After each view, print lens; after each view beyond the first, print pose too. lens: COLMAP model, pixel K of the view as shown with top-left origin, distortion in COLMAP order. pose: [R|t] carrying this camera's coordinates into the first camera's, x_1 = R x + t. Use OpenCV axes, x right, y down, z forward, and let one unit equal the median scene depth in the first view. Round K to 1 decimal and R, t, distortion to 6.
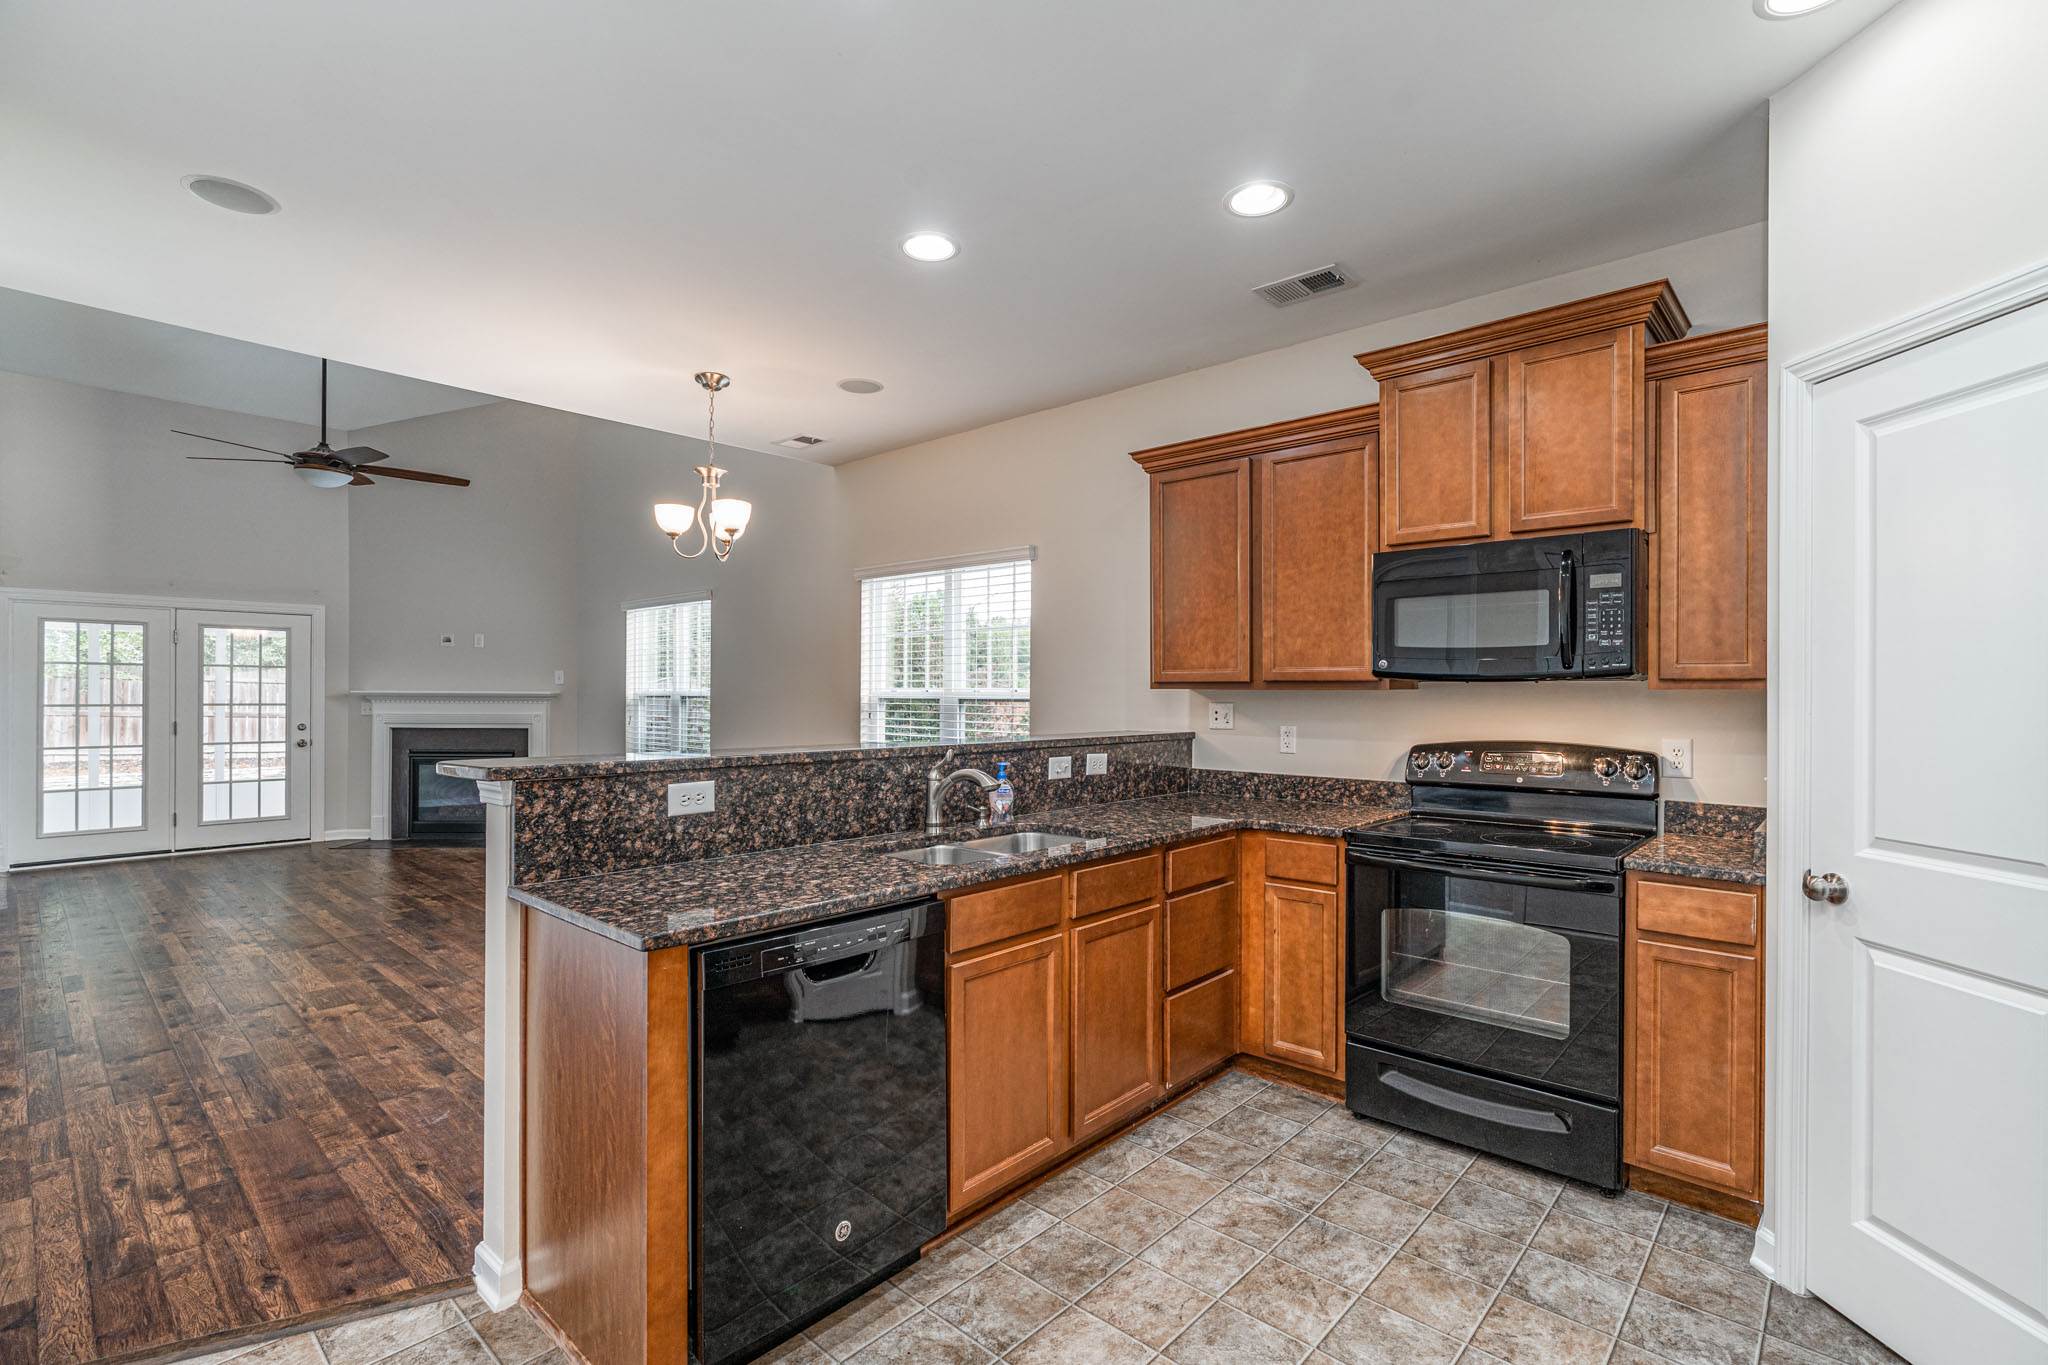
lens RADIAL K [[925.5, 0, 1024.0], [0, 925.5, 682.5], [0, 0, 1]] dist [-0.002449, -0.000244]
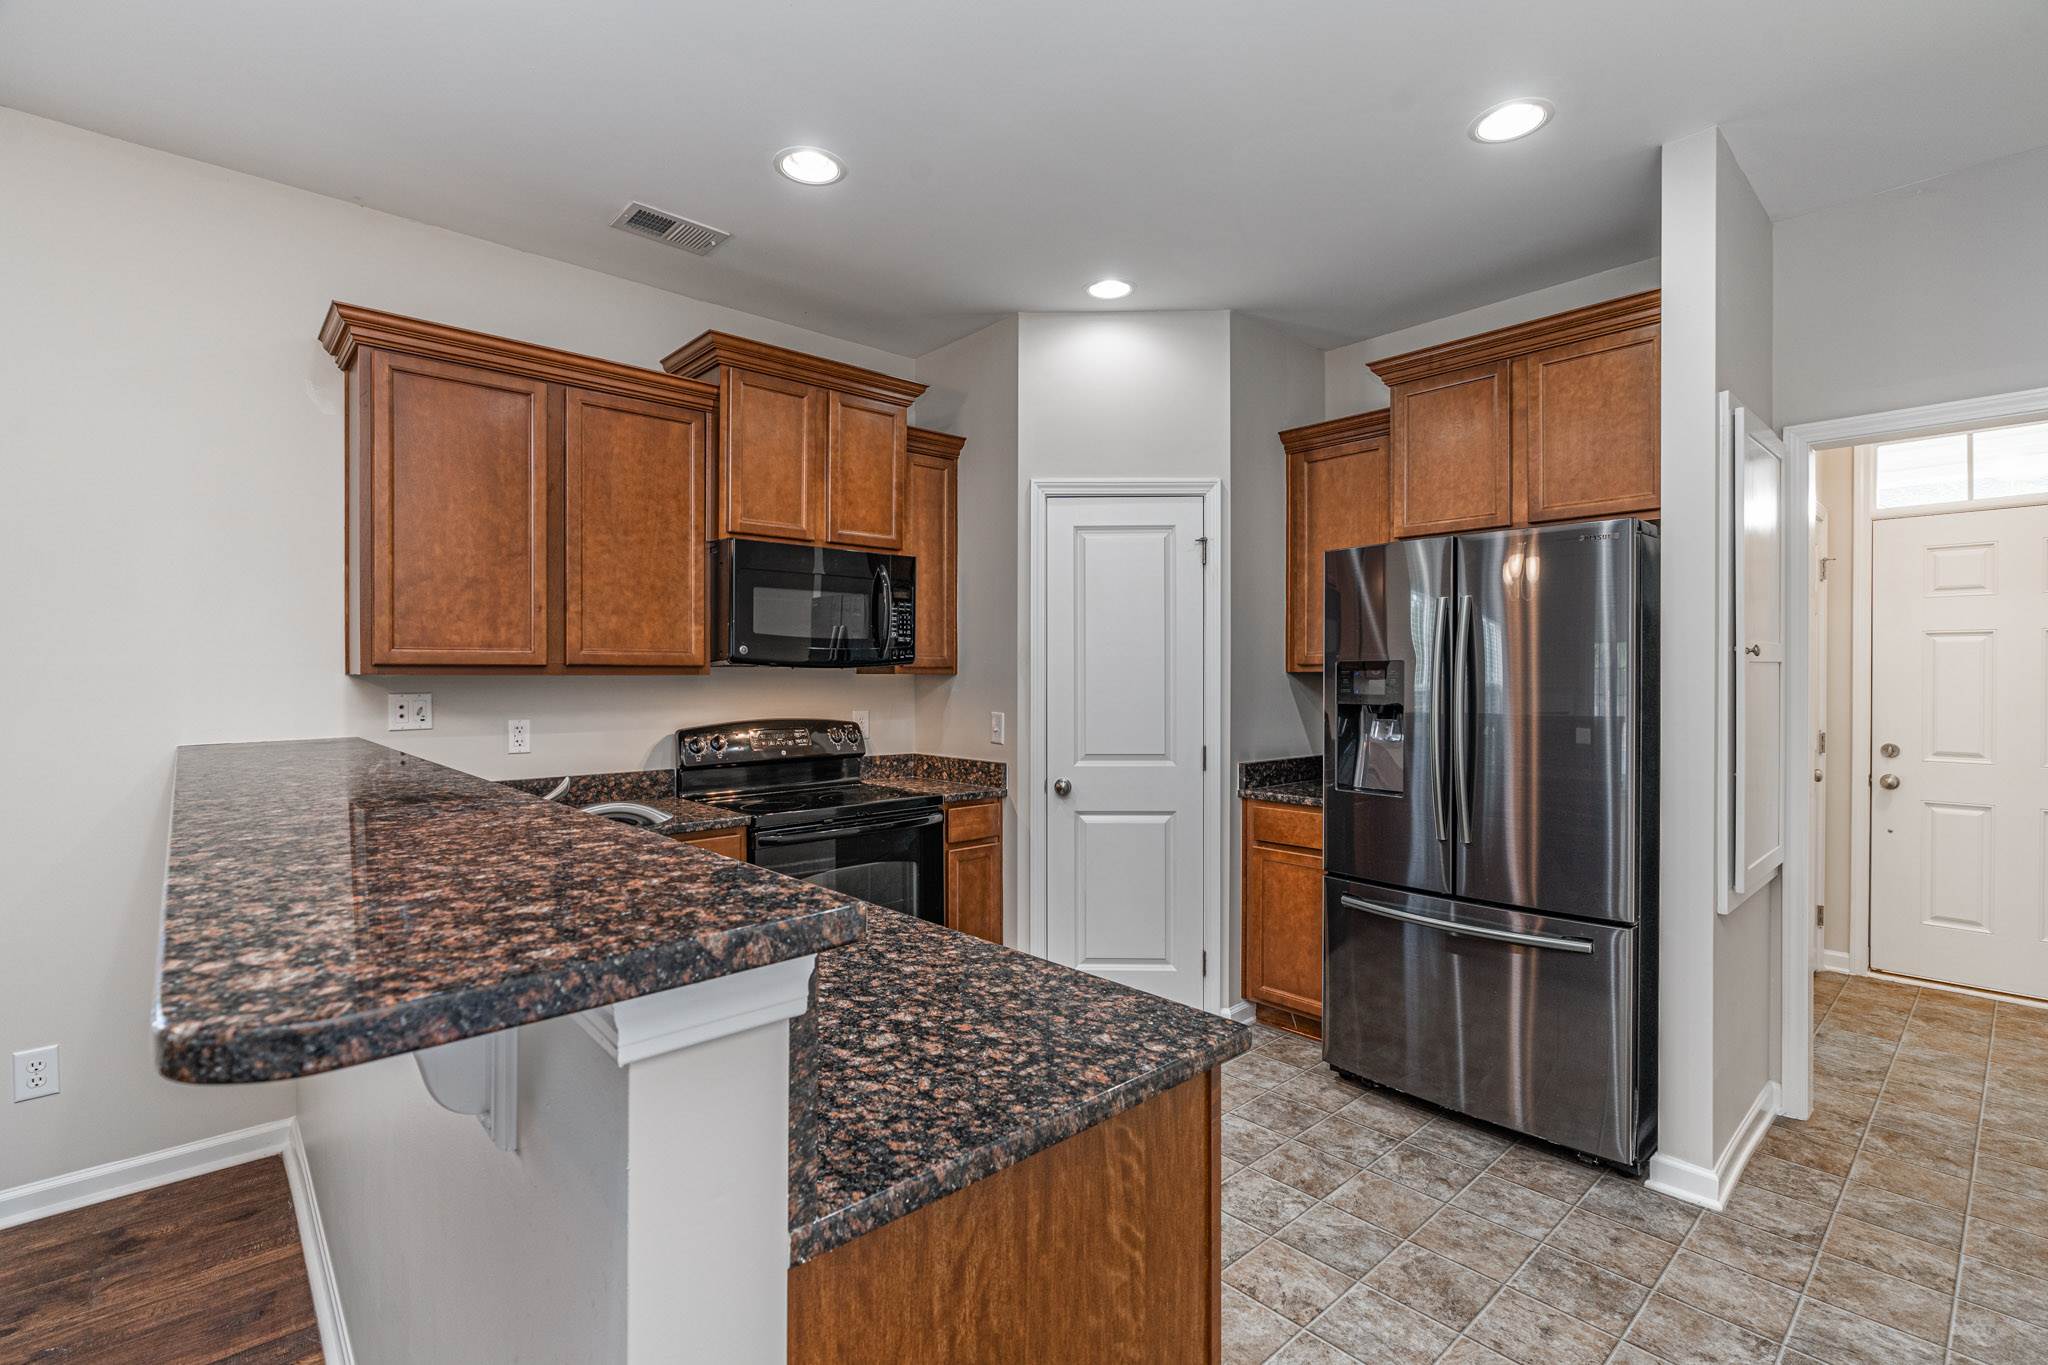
lens RADIAL K [[925.5, 0, 1024.0], [0, 925.5, 682.5], [0, 0, 1]] dist [-0.002449, -0.000244]
pose [[0.105965, -0.009095, 0.994328, -0.539535], [-0.005906, 0.999935, 0.009776, 0.004059], [-0.994352, -0.006909, 0.105905, 0.538160]]
